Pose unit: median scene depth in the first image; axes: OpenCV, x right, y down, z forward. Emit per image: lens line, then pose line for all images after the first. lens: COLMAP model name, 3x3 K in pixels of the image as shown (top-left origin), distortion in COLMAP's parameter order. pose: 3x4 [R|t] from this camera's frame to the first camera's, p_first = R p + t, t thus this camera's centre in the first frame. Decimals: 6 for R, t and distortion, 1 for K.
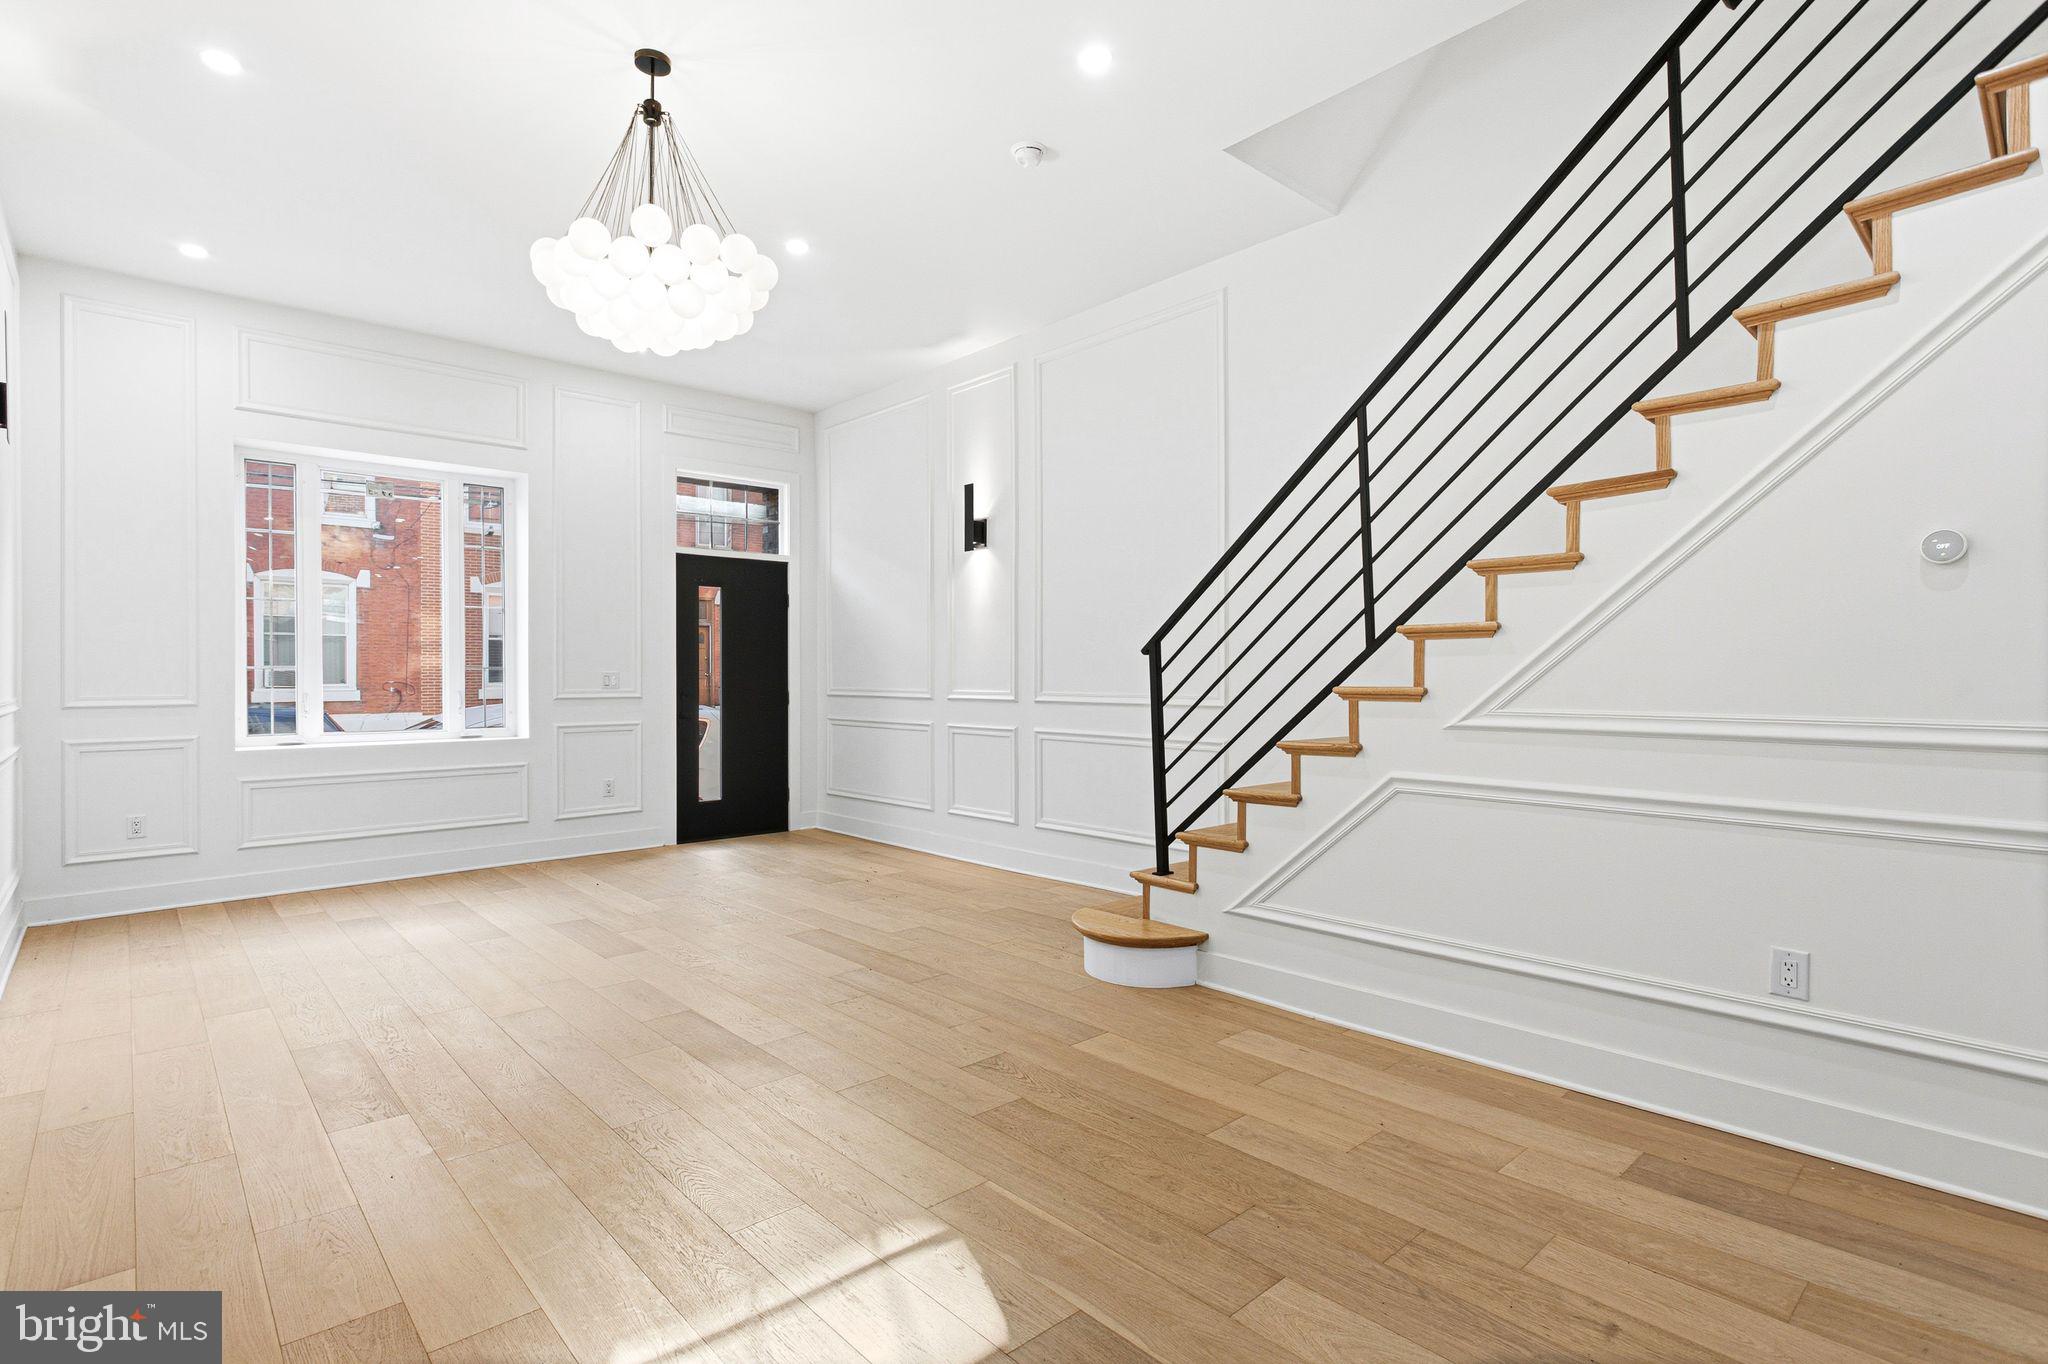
lens RADIAL K [[981.1, 0, 1016.5], [0, 981.1, 676.7], [0, 0, 1]] dist [-0.007498, 0.000047]
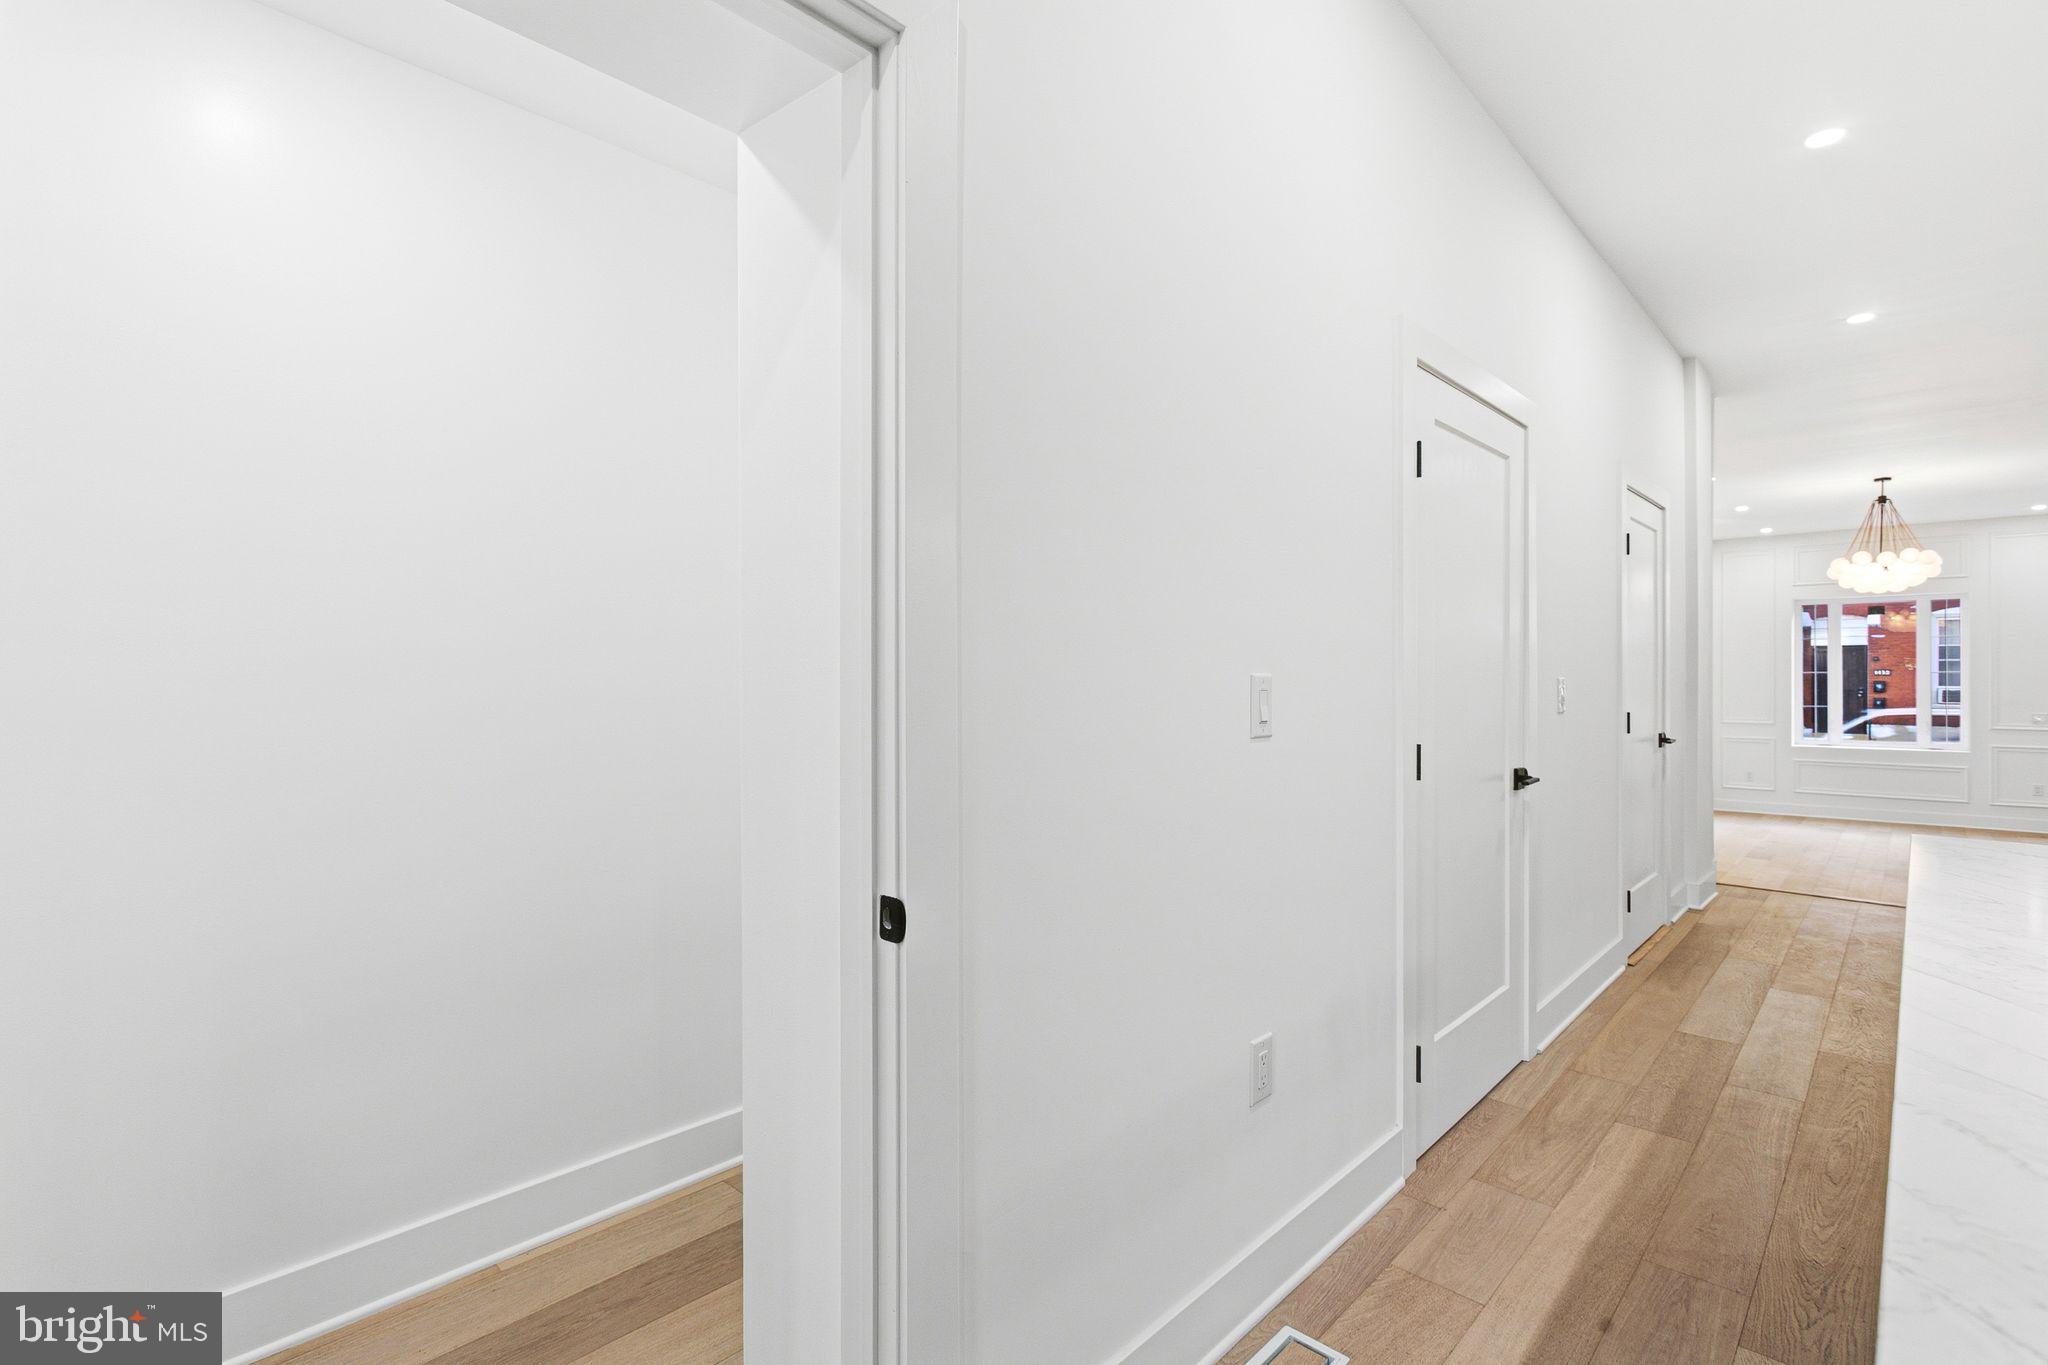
lens RADIAL K [[981.1, 0, 1016.5], [0, 981.1, 677.2], [0, 0, 1]] dist [-0.007498, 0.000047]
pose [[0.084820, 0.005938, -0.996379, 1.215092], [-0.004840, 0.999973, 0.005547, -0.078824], [0.996385, 0.004352, 0.084846, -0.892673]]
